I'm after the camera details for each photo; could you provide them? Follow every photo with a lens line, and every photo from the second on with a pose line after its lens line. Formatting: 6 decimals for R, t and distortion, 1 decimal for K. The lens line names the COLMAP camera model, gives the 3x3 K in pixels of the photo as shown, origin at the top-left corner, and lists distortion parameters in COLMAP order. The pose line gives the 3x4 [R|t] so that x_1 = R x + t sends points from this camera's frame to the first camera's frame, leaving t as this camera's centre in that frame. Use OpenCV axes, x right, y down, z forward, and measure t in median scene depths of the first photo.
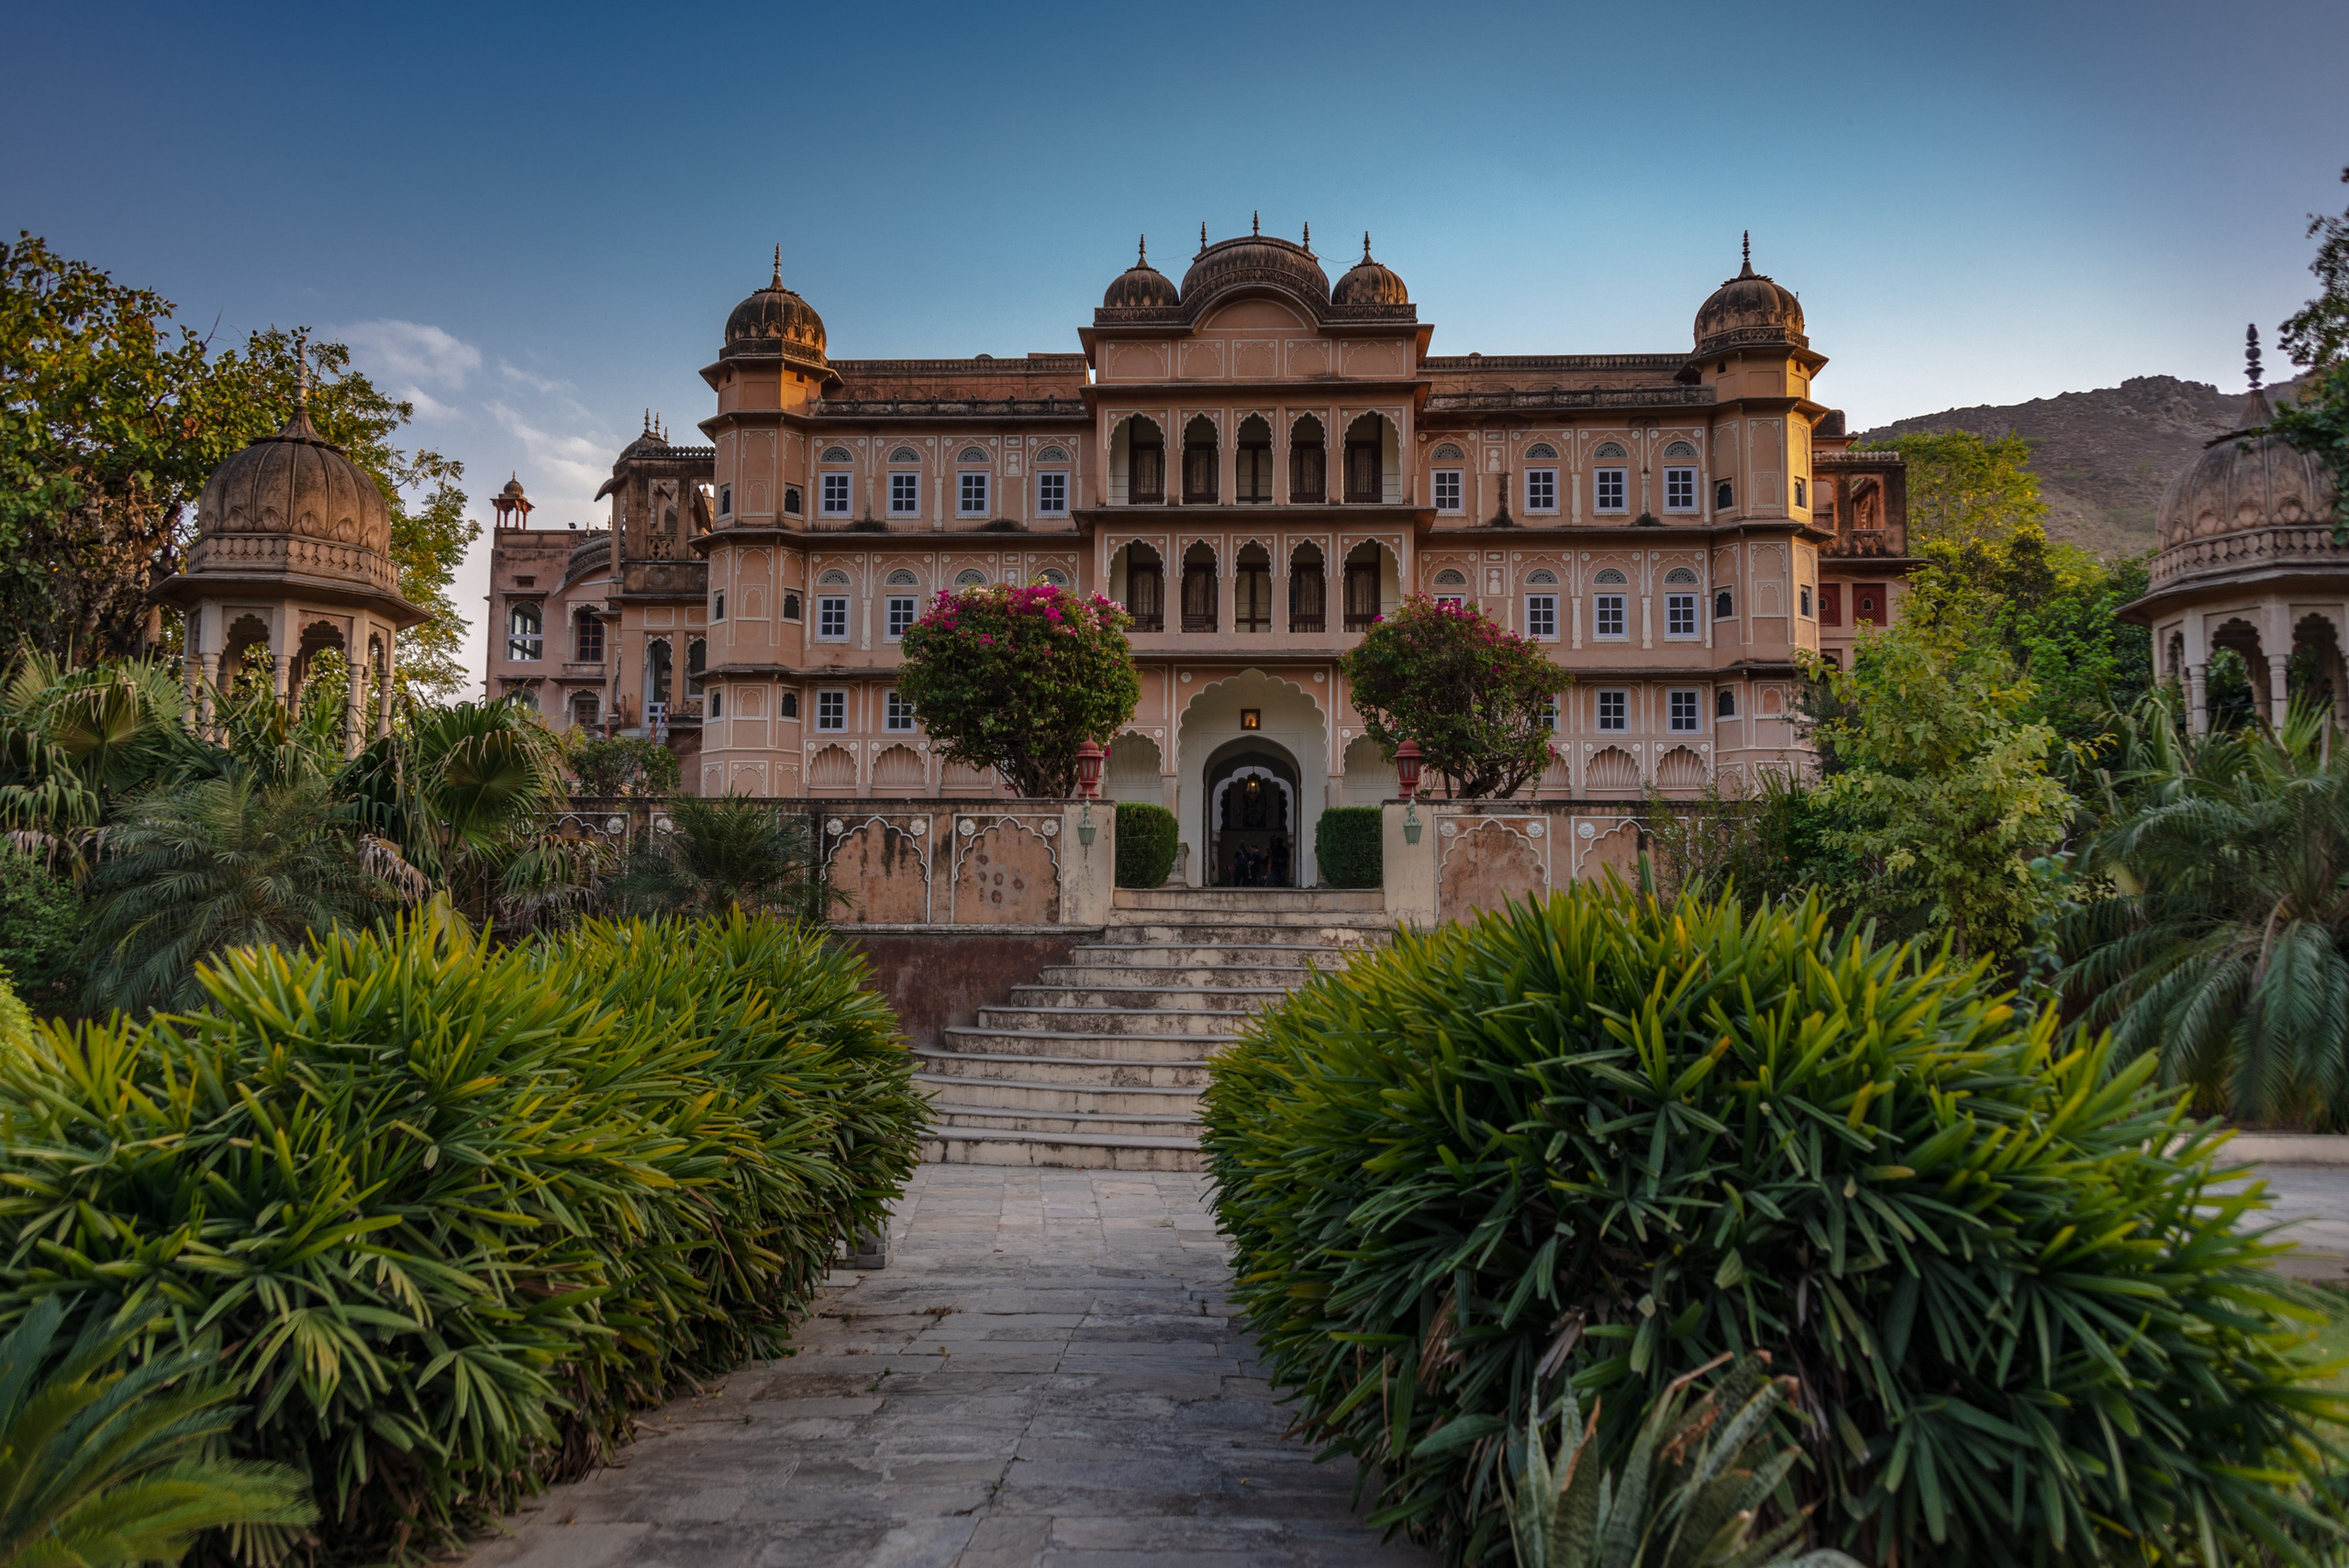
lens RADIAL K [[1797.0, 0, 1179.5], [0, 1797.0, 794.4], [0, 0, 1]] dist [0.043773, -0.051694]
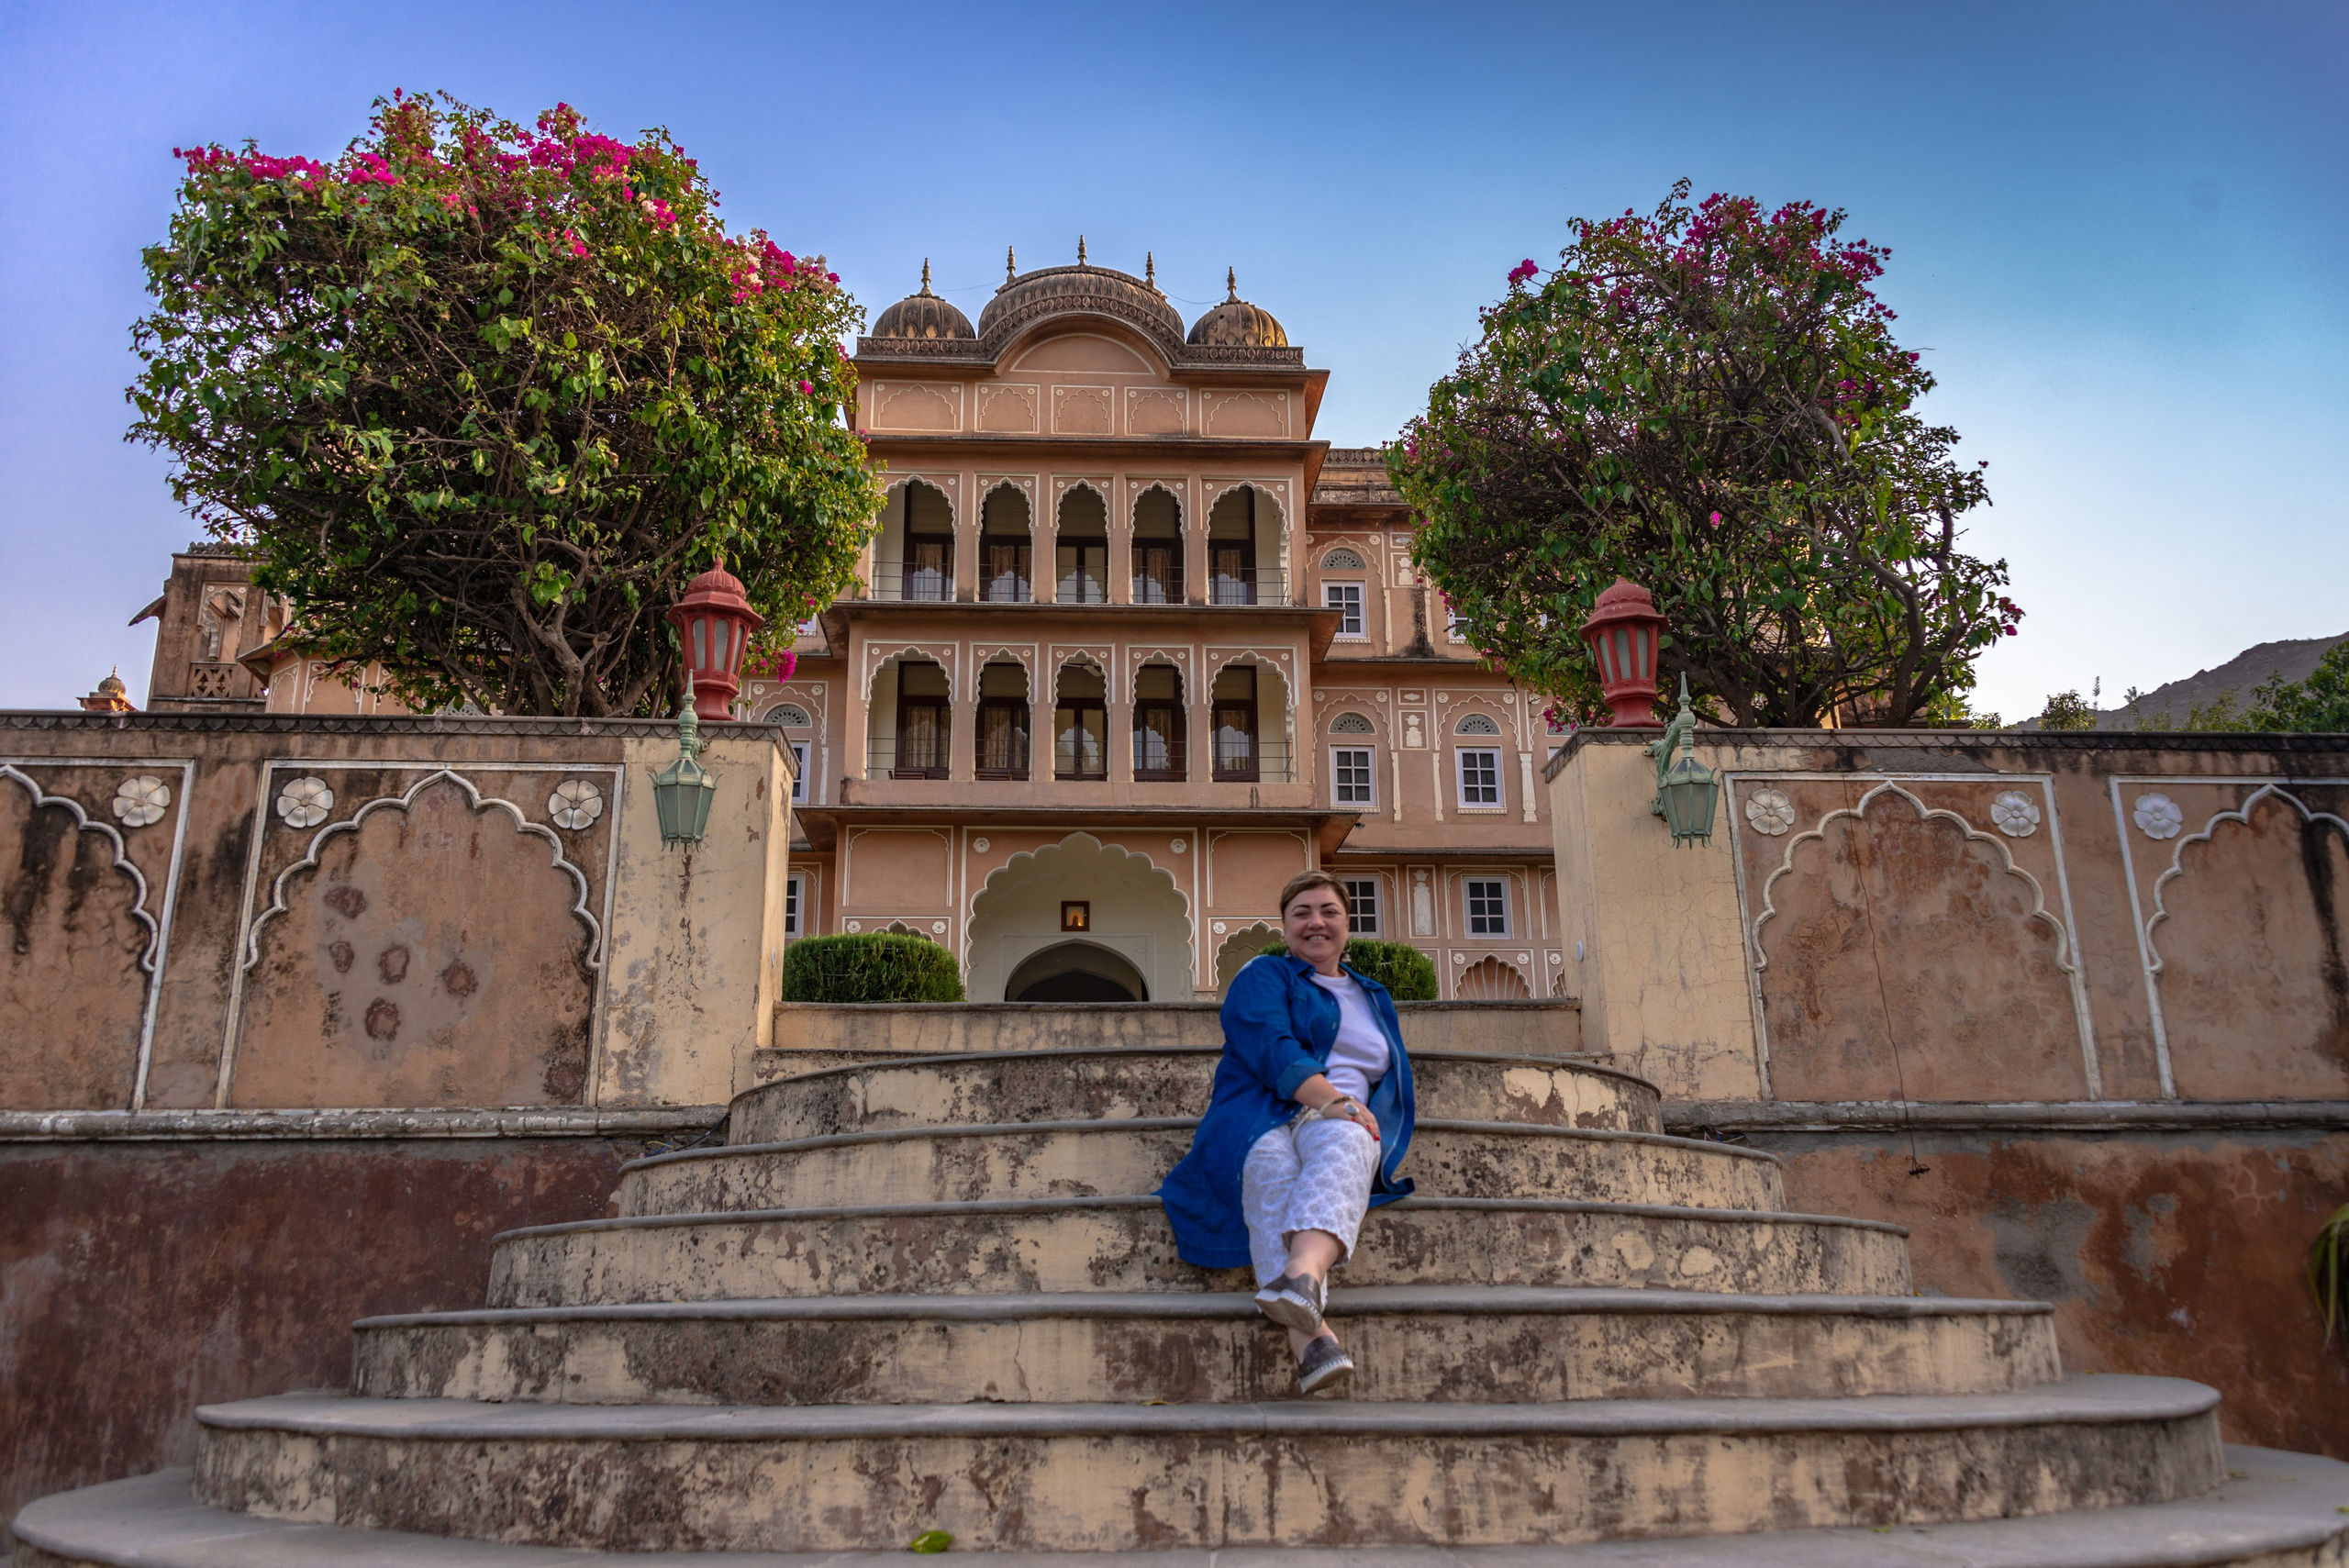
lens RADIAL K [[1797.0, 0, 1179.5], [0, 1797.0, 794.4], [0, 0, 1]] dist [0.043773, -0.051694]
pose [[0.993197, 0.011901, 0.115833, -0.000901], [0.009140, 0.983725, -0.179448, 0.035757], [-0.116084, 0.179286, 0.976924, 0.316625]]
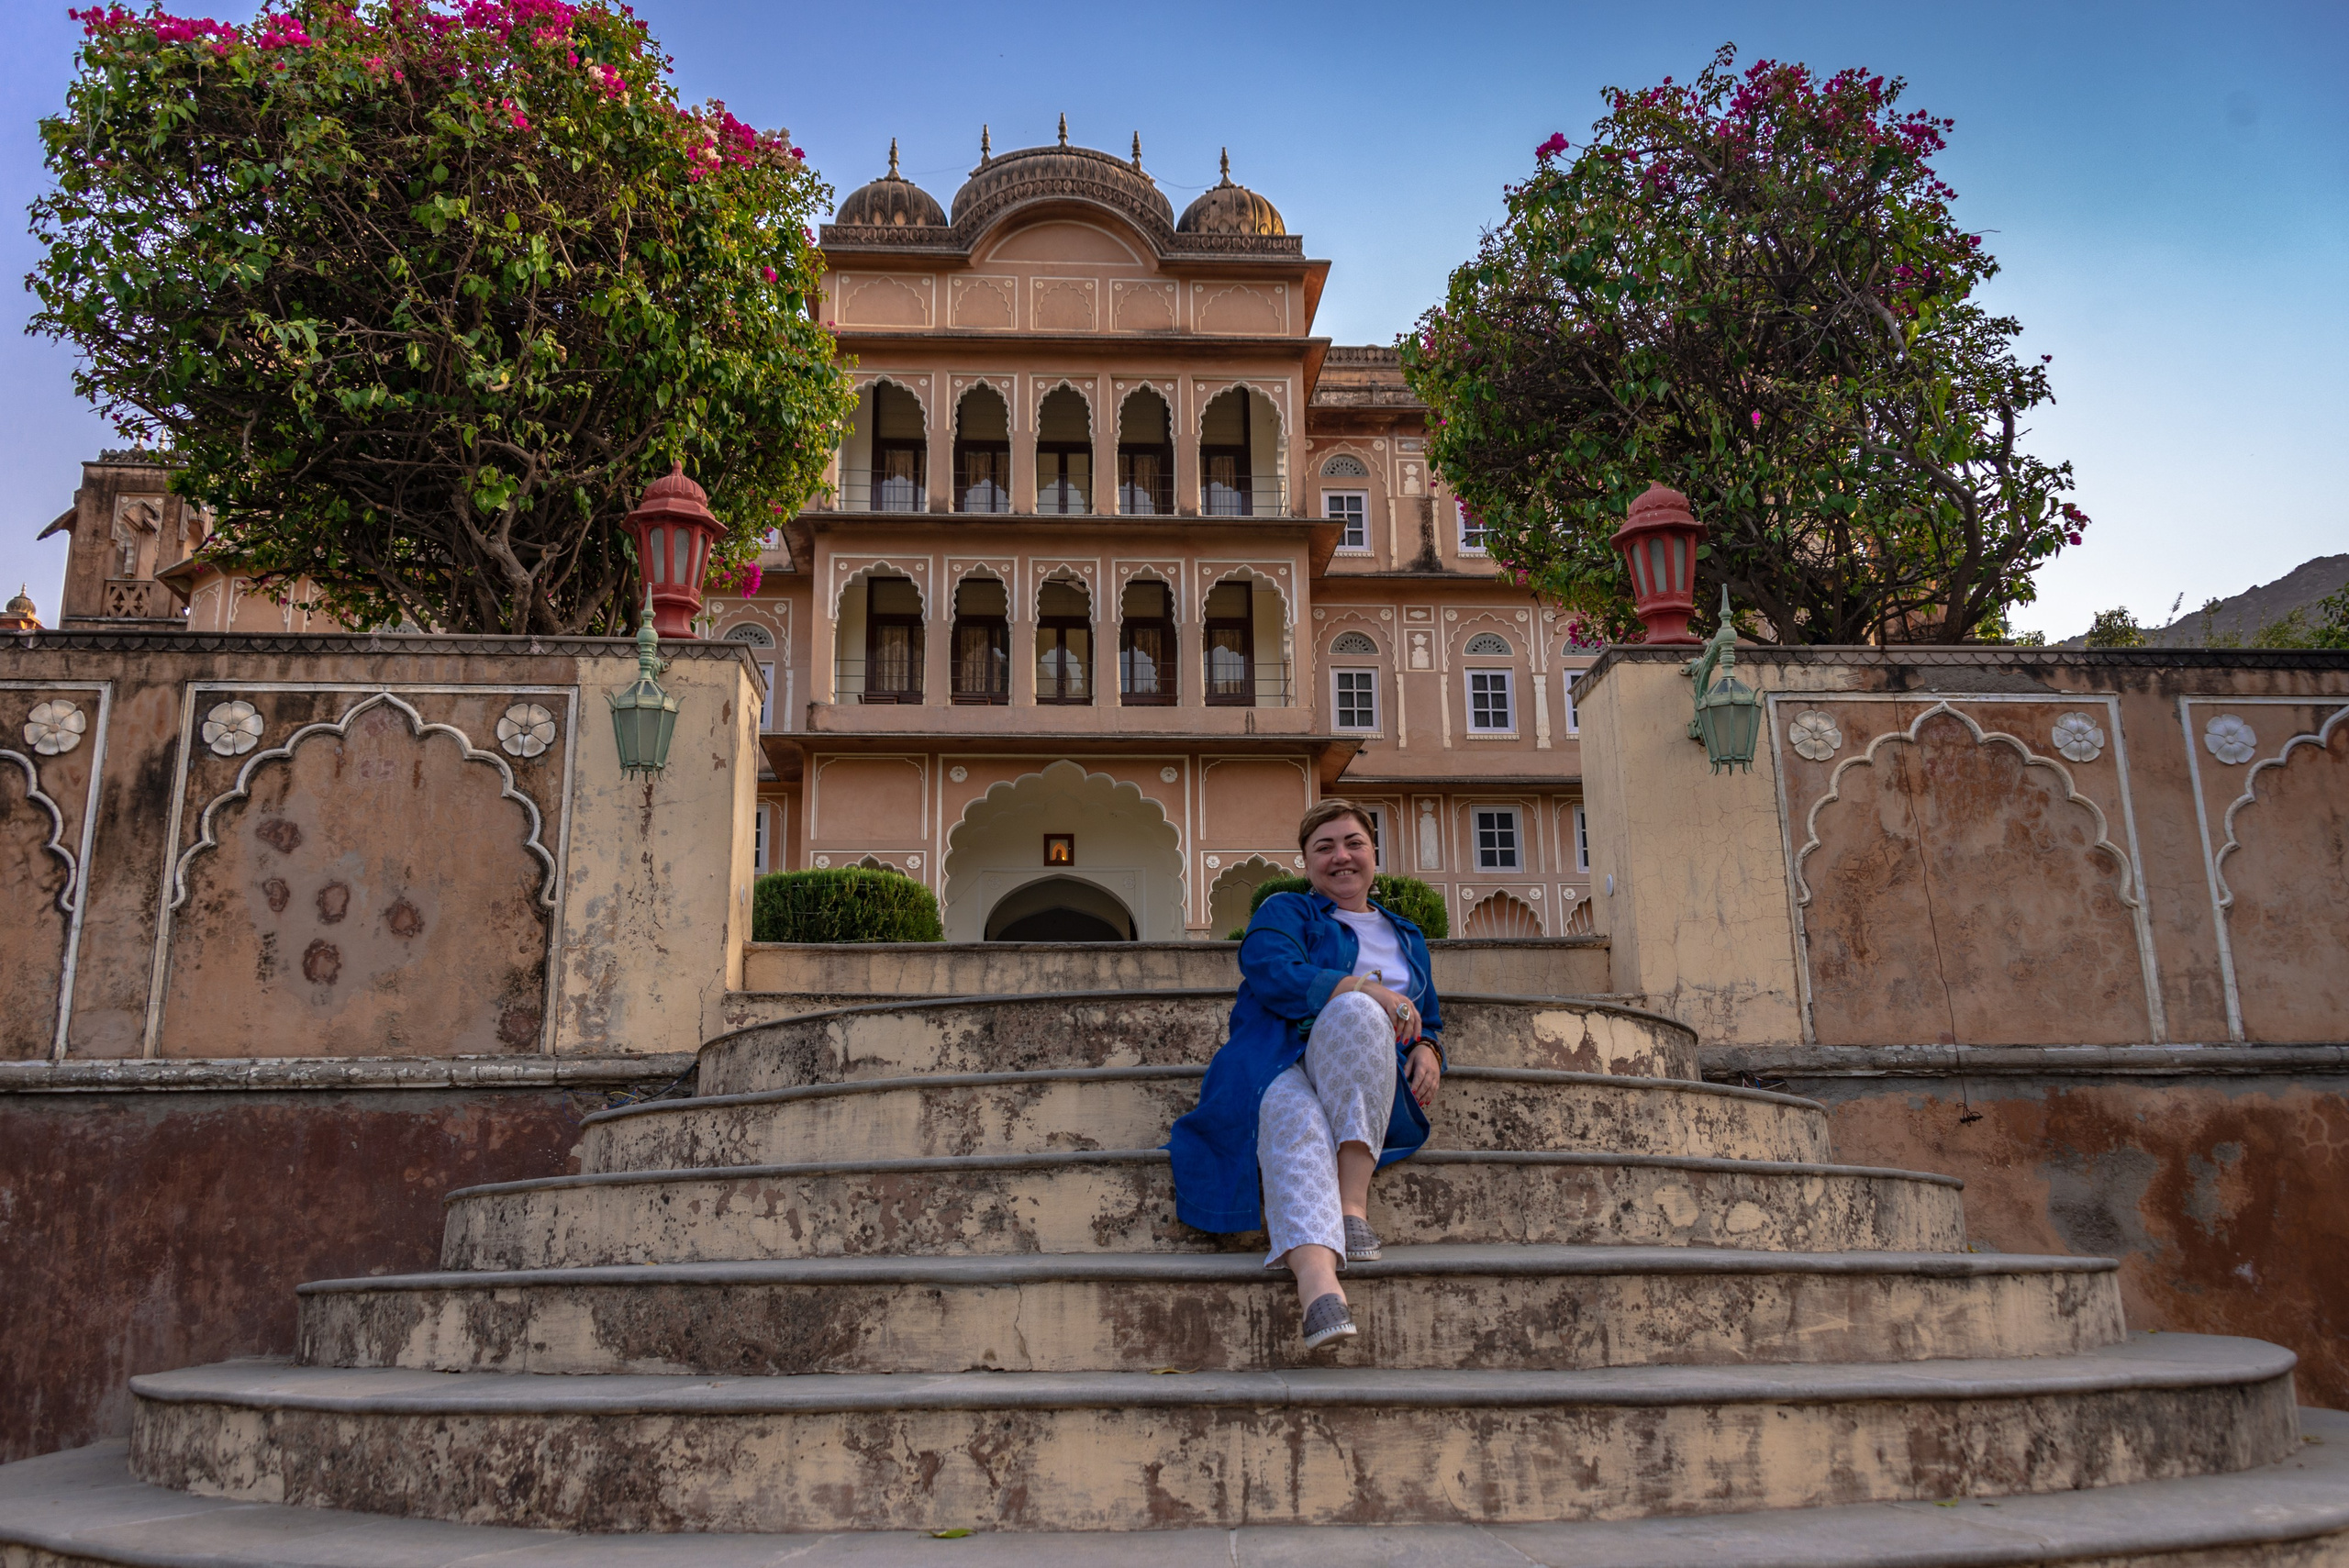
lens RADIAL K [[1914.3, 0, 1179.7], [0, 1914.3, 799.2], [0, 0, 1]] dist [0.042599, -0.050450]
pose [[0.992427, 0.004897, 0.122737, -0.001693], [0.012259, 0.990268, -0.138630, 0.035553], [-0.122221, 0.139085, 0.982709, 0.318719]]
